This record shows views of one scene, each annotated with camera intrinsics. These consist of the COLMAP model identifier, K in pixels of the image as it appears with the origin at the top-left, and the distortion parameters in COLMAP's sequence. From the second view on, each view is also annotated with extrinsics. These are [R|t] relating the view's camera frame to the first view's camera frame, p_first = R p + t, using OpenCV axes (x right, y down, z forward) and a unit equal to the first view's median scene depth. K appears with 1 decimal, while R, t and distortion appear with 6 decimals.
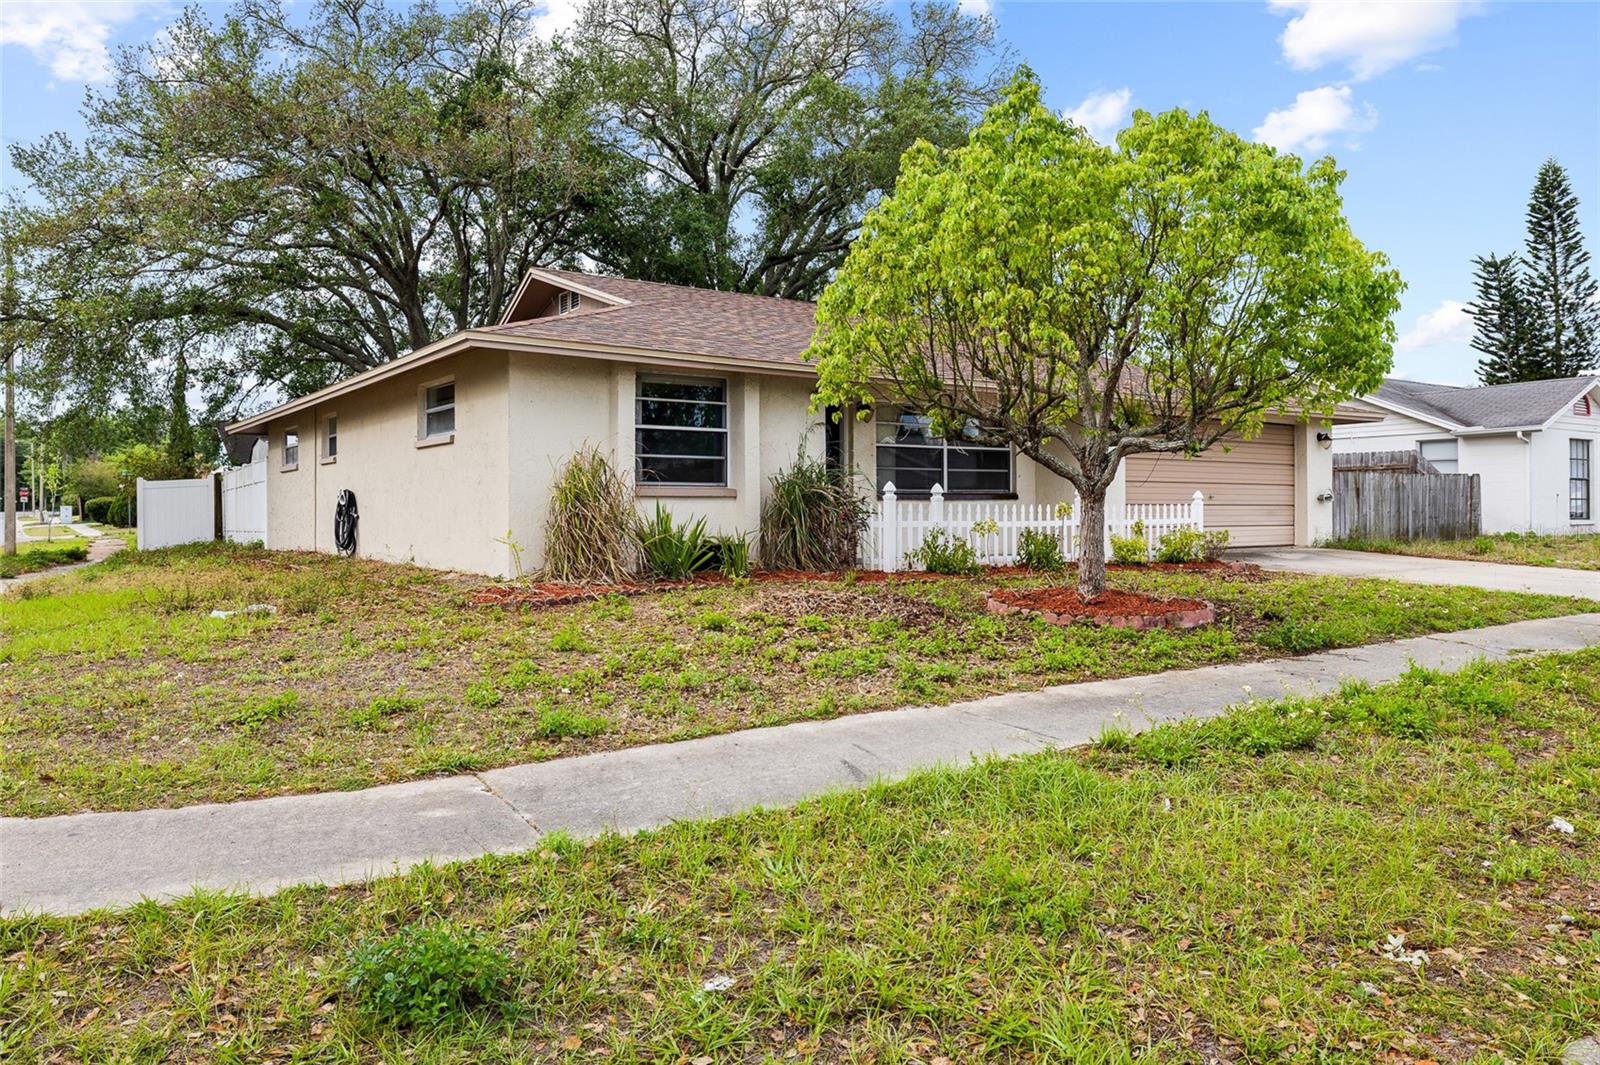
lens RADIAL K [[1128.5, 0, 800.0], [0, 1128.5, 518.4], [0, 0, 1]] dist [-0.000998, 0.000738]
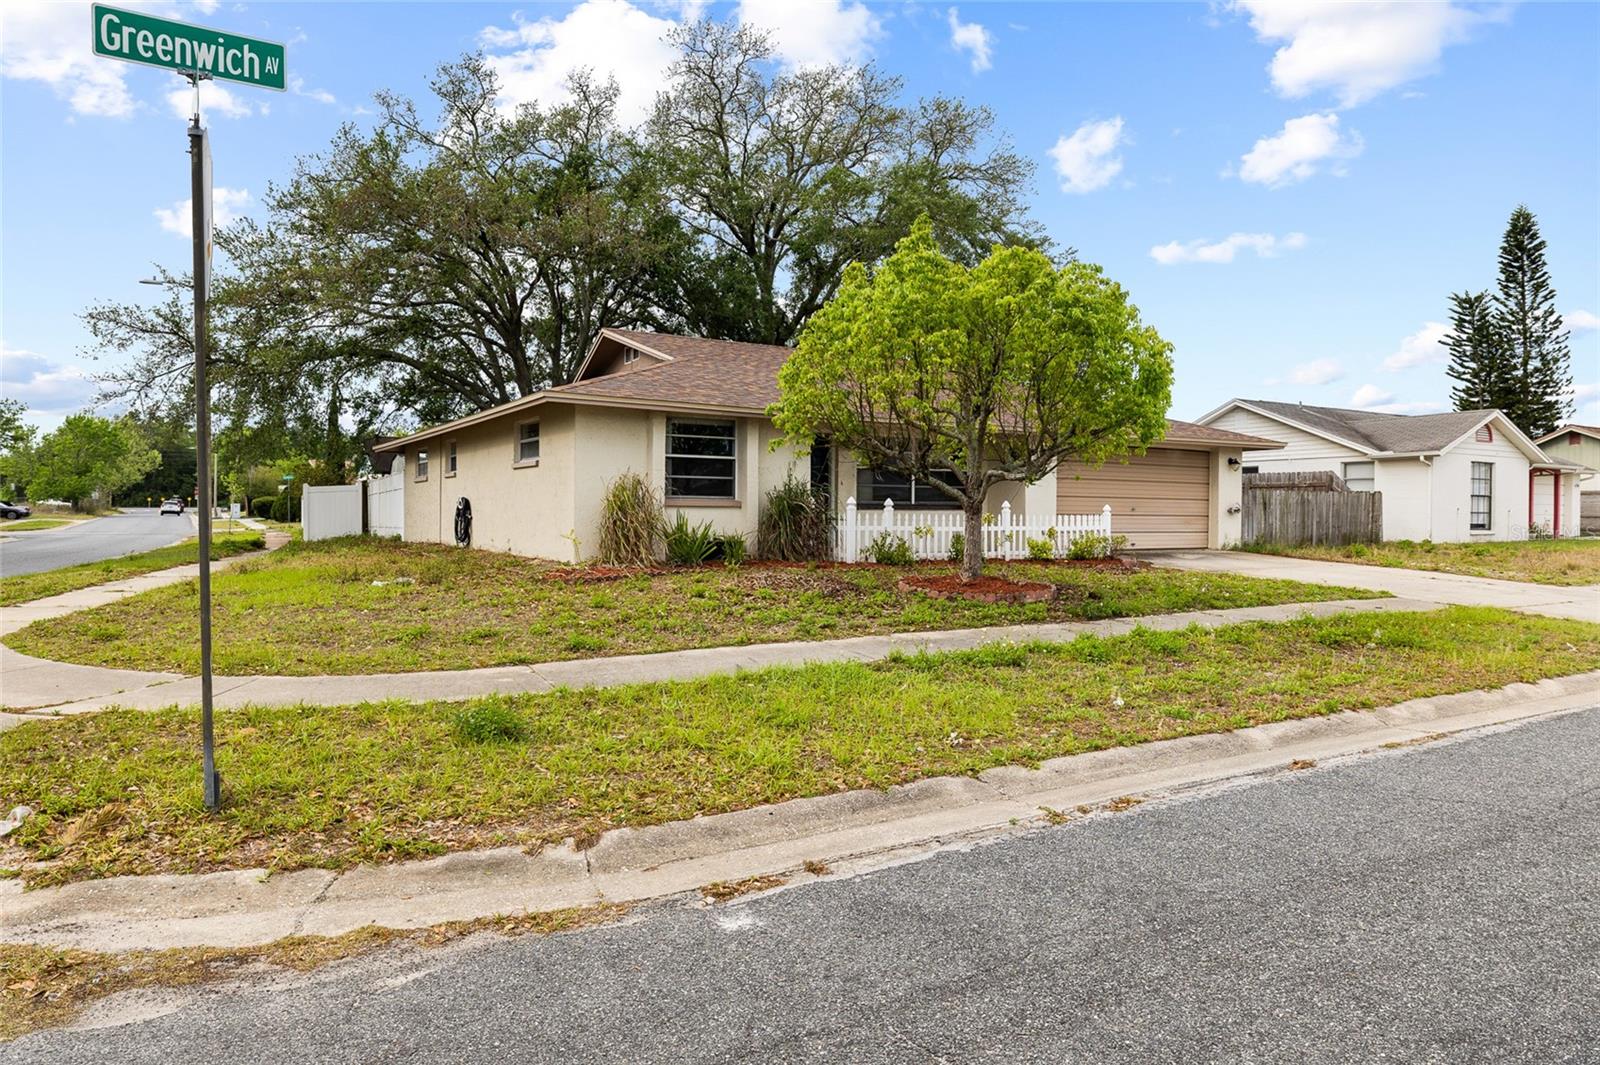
lens RADIAL K [[1021.4, 0, 804.1], [0, 1021.4, 537.5], [0, 0, 1]] dist [0.006394, -0.002290]
pose [[0.997942, 0.012249, -0.062937, 0.064383], [-0.011161, 0.999783, 0.017613, -0.002884], [0.063139, -0.016874, 0.997862, -0.152284]]
